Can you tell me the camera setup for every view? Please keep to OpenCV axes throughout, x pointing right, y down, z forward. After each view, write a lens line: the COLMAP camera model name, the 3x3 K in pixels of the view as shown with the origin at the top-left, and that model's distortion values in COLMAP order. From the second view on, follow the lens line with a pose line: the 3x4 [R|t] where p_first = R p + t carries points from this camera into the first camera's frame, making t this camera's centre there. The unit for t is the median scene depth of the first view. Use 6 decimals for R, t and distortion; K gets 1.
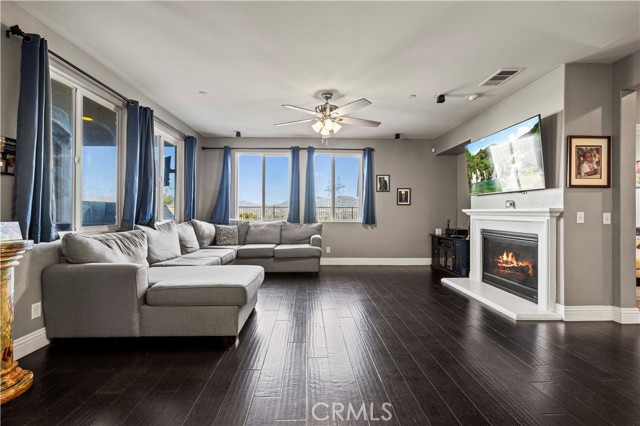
lens RADIAL K [[276.0, 0, 316.3], [0, 276.0, 209.6], [0, 0, 1]] dist [0.001817, 0.000485]
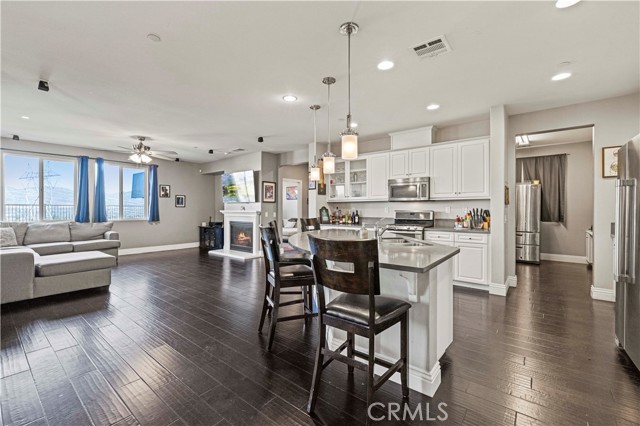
lens RADIAL K [[276.0, 0, 317.9], [0, 276.0, 209.5], [0, 0, 1]] dist [0.001817, 0.000485]
pose [[0.651519, -0.005828, 0.758610, -0.395104], [-0.005395, 0.999910, 0.012315, -0.031674], [-0.758613, -0.012117, 0.651429, -0.612469]]
